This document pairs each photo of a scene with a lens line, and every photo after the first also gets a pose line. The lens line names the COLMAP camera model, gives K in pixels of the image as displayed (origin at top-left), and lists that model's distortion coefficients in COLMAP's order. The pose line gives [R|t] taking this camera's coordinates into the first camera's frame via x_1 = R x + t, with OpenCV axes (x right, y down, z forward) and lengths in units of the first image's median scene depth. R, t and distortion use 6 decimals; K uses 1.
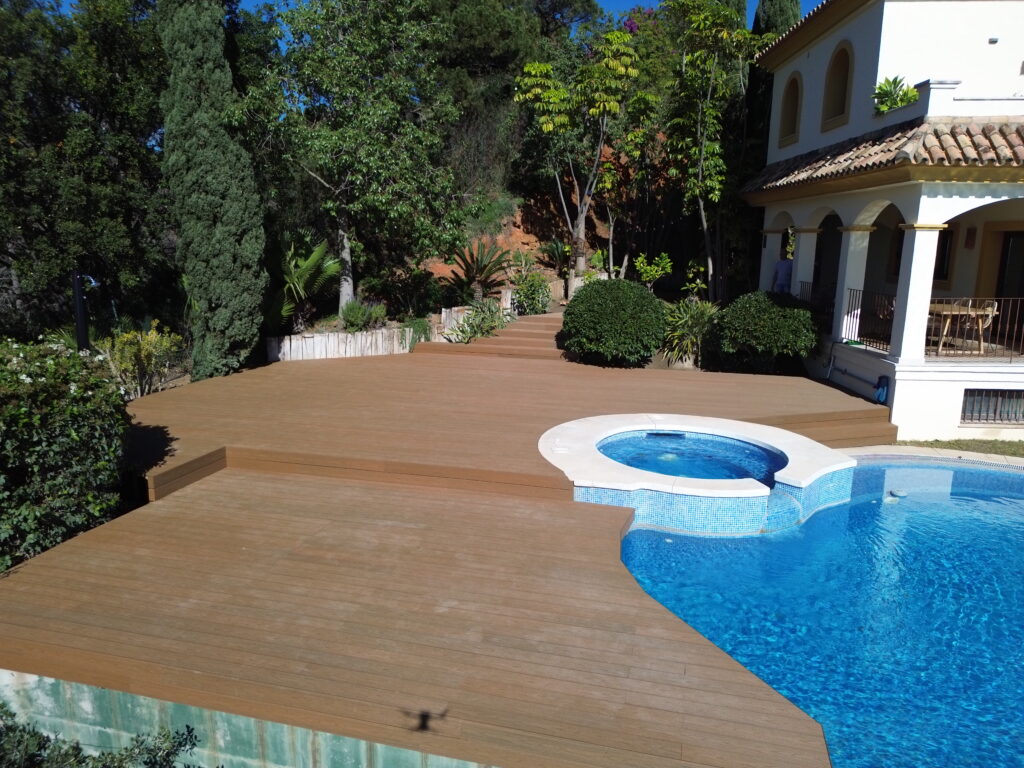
lens RADIAL K [[721.0, 0, 512.0], [0, 721.0, 384.0], [0, 0, 1]] dist [0.061110, -0.055890]
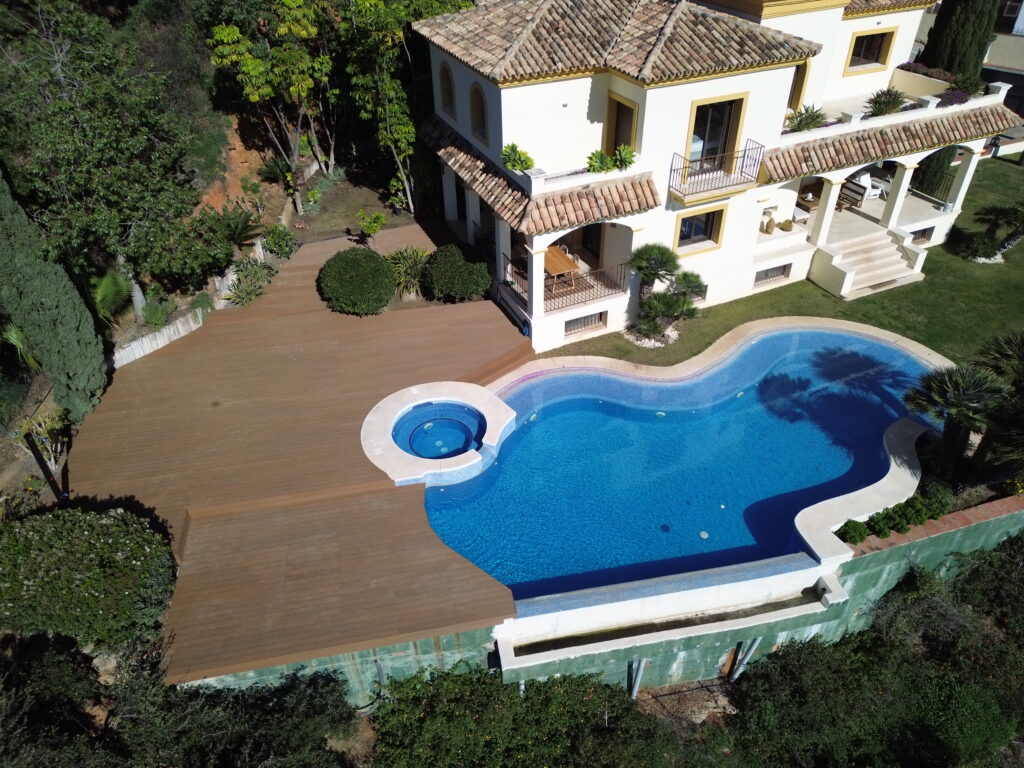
lens RADIAL K [[721.0, 0, 512.0], [0, 721.0, 384.0], [0, 0, 1]] dist [0.061110, -0.055890]
pose [[0.902176, -0.285103, 0.323719, -0.124710], [0.110747, 0.878379, 0.464957, -0.641677], [-0.416909, -0.383623, 0.824027, -0.455154]]
